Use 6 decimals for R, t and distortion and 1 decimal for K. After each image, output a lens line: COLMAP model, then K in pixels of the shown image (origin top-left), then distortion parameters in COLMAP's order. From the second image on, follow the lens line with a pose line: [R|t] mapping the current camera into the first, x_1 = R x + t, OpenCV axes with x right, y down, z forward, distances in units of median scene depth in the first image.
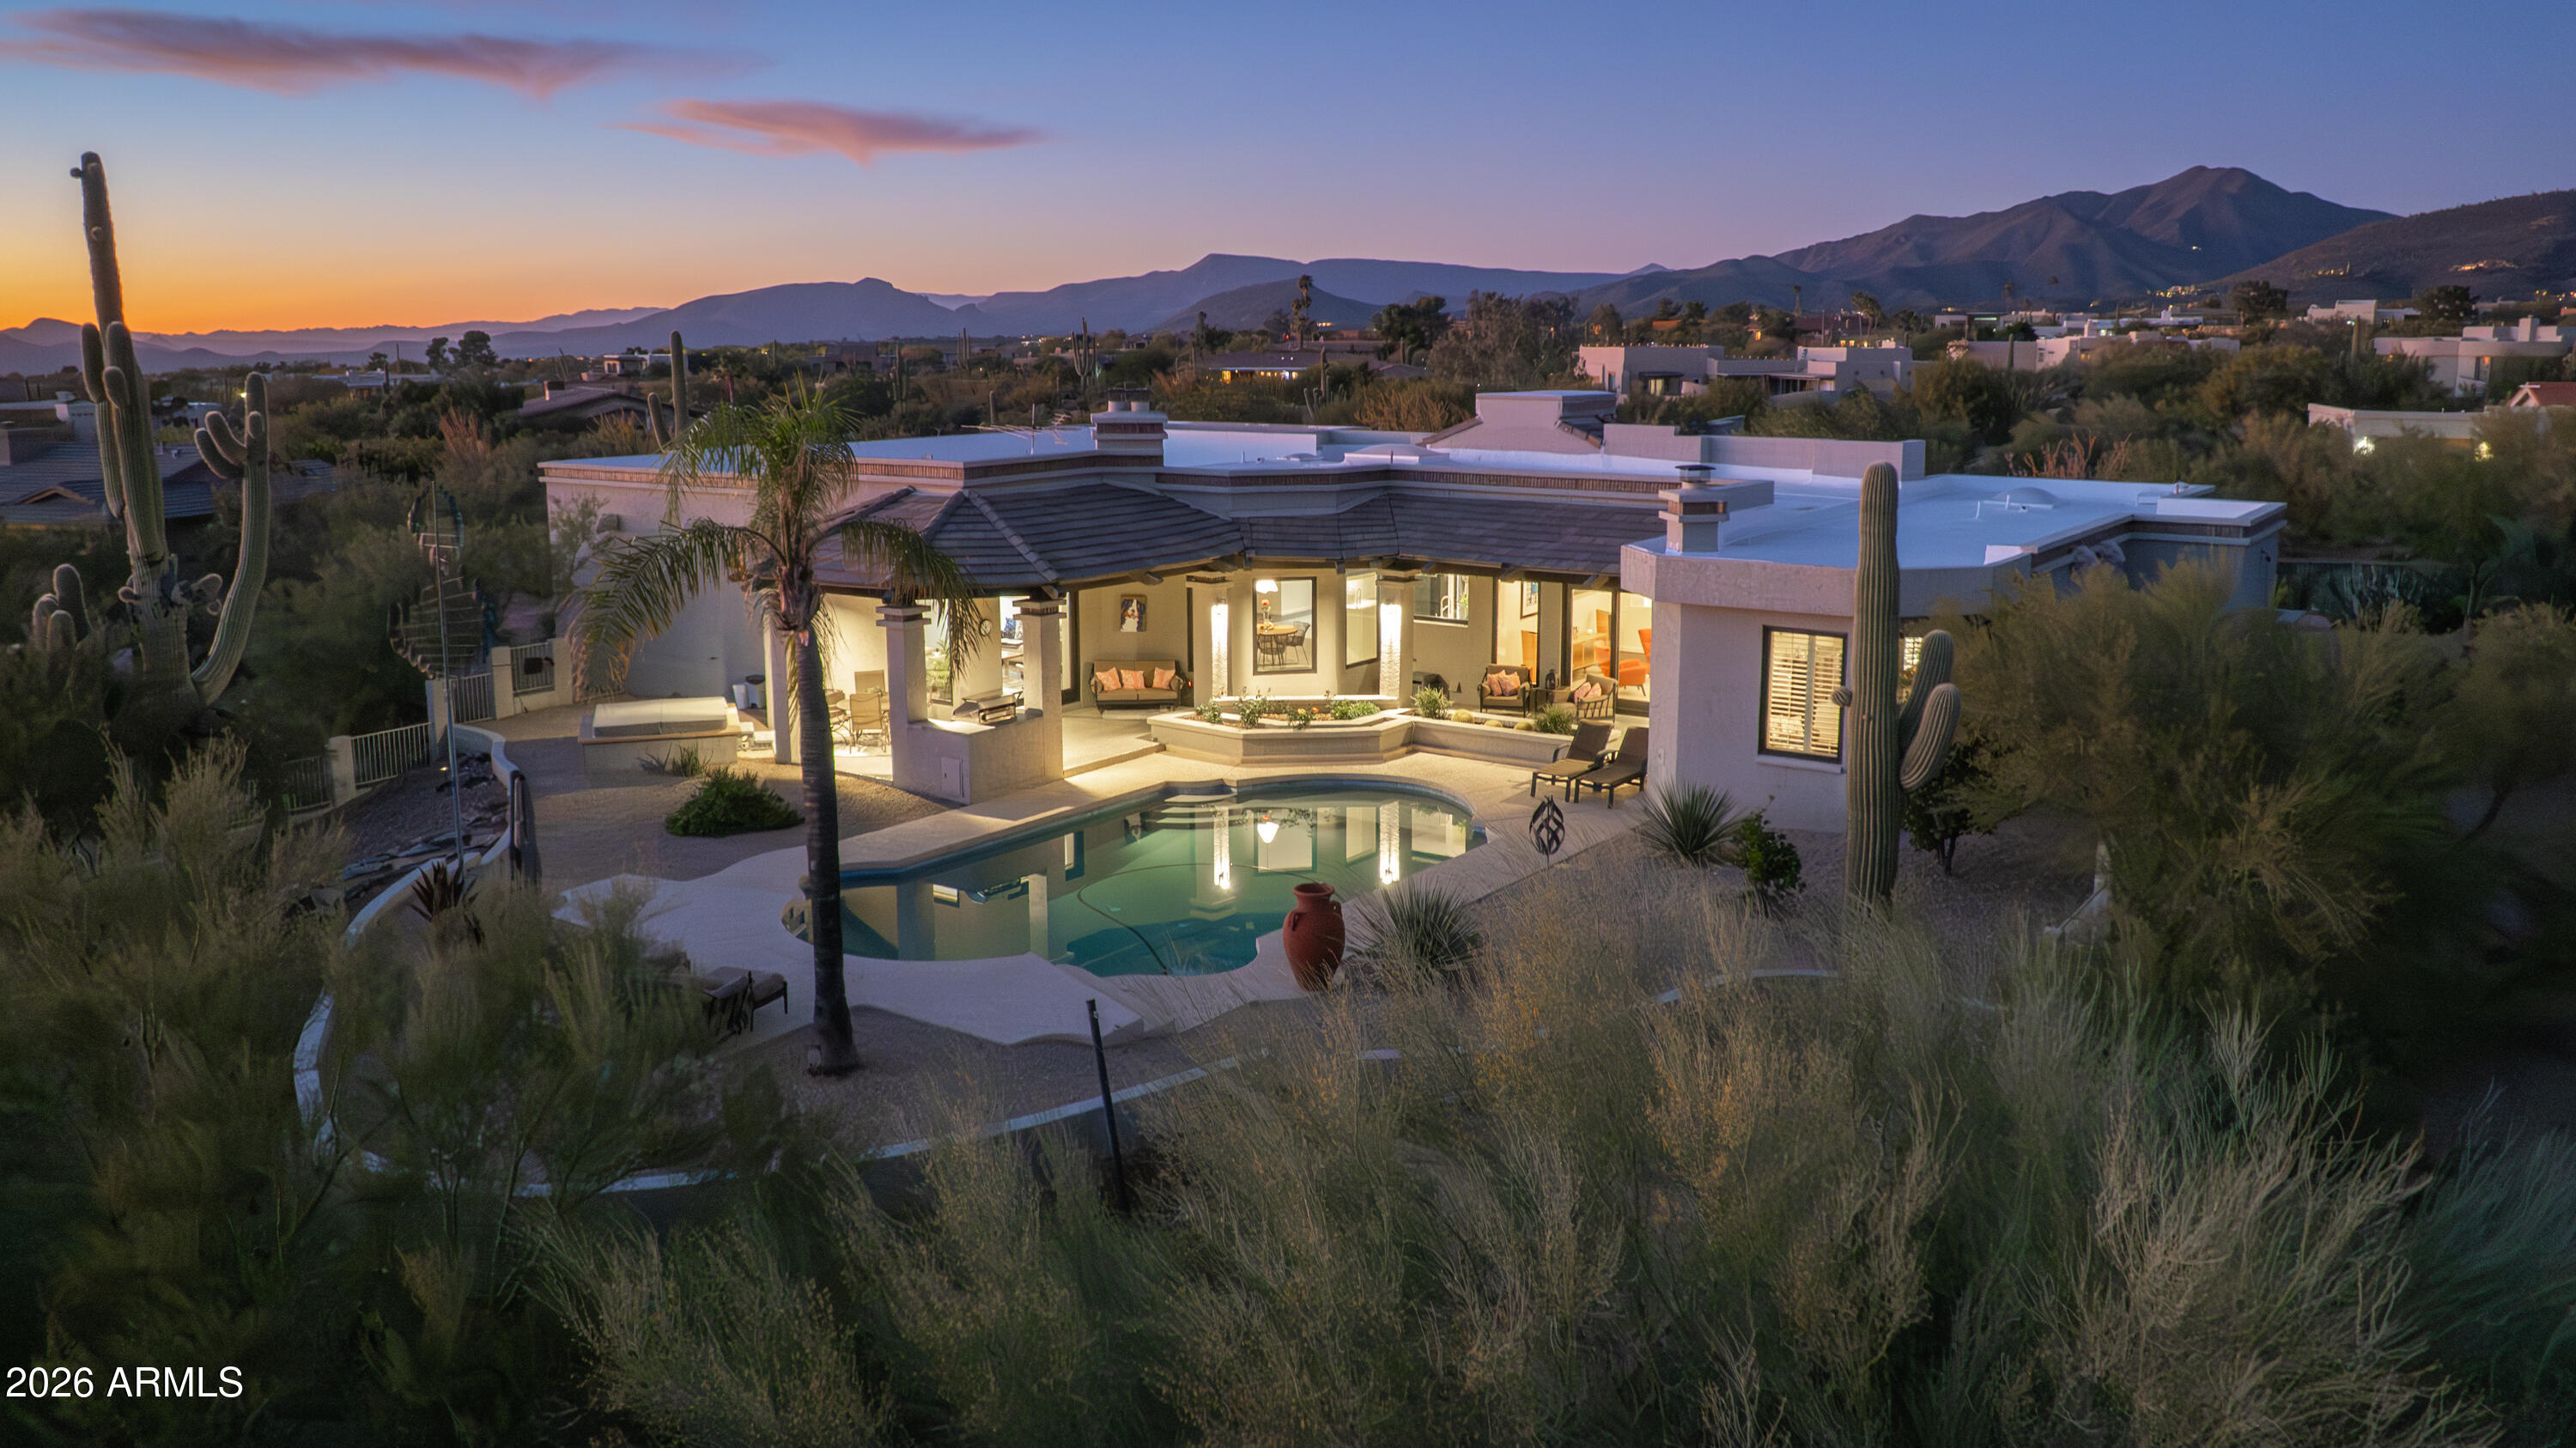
lens RADIAL K [[2006.6, 0, 1296.3], [0, 2006.6, 686.6], [0, 0, 1]] dist [-0.004322, -0.000736]
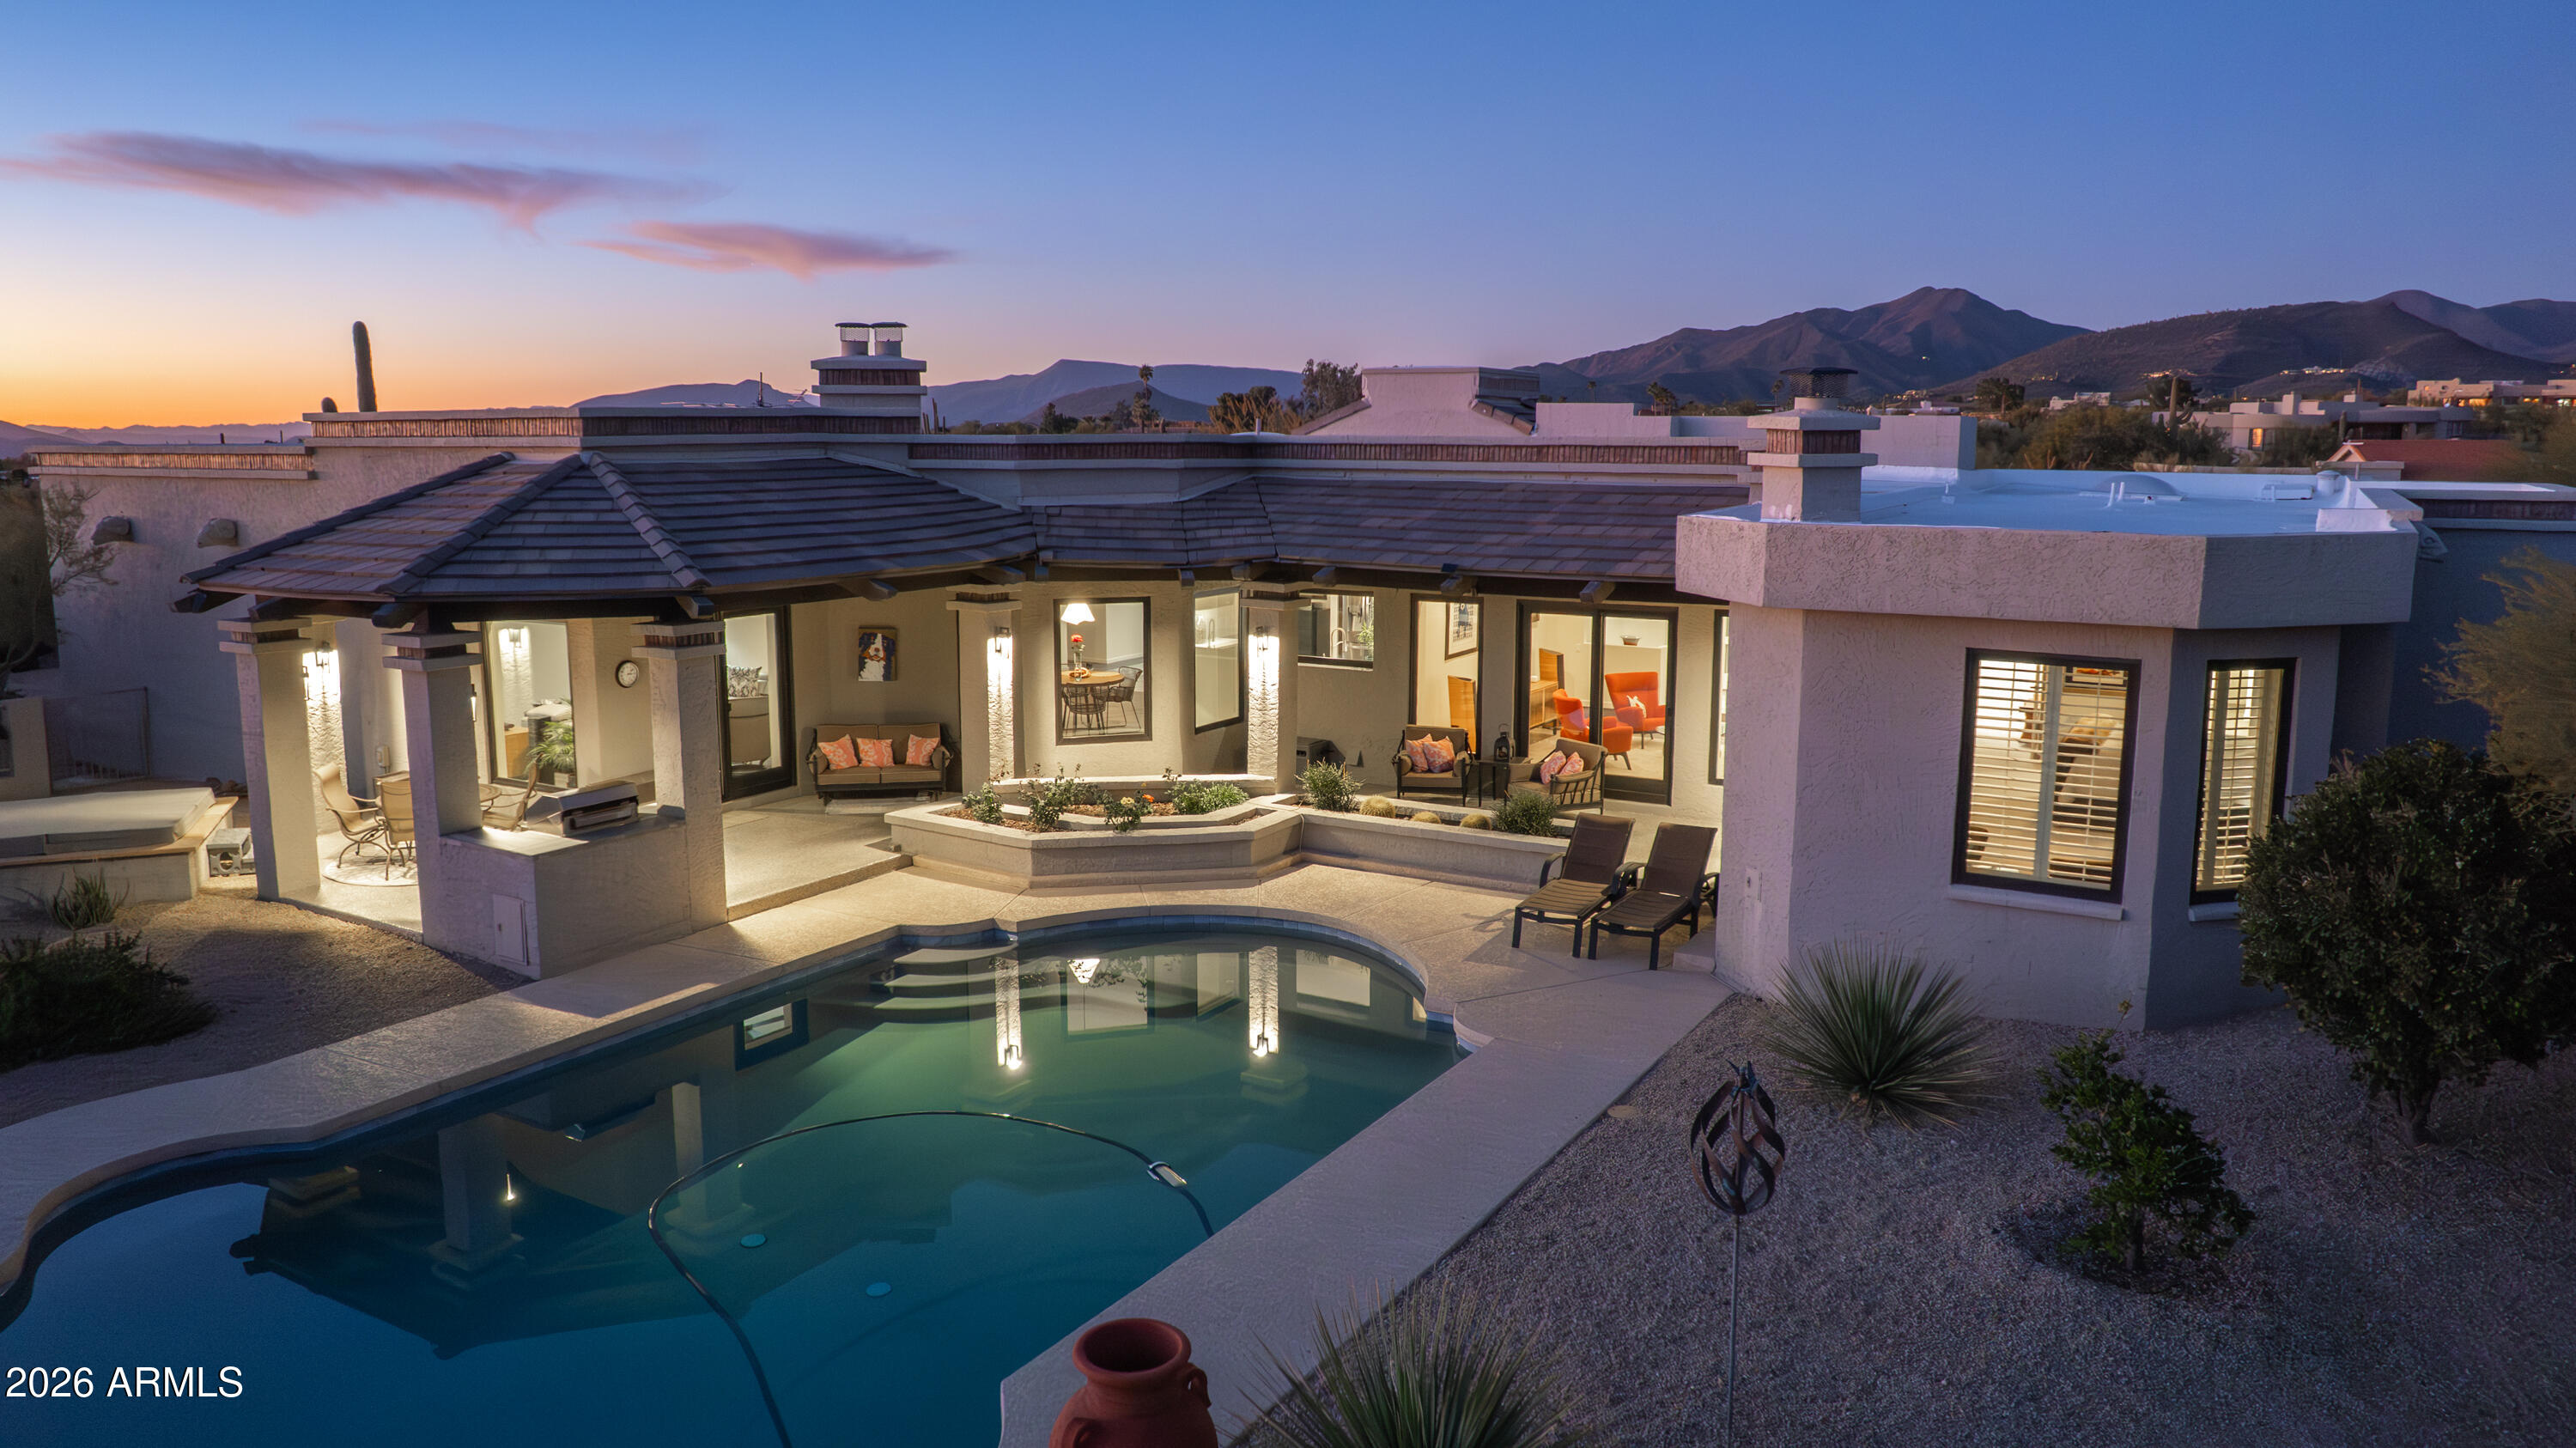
lens RADIAL K [[1824.2, 0, 1288.0], [0, 1824.2, 724.0], [0, 0, 1]] dist [-0.029064, 0.006729]
pose [[0.996719, -0.008484, 0.080489, 0.006903], [0.009502, 0.999879, -0.012280, -0.004520], [-0.080375, 0.013005, 0.996680, 0.407107]]
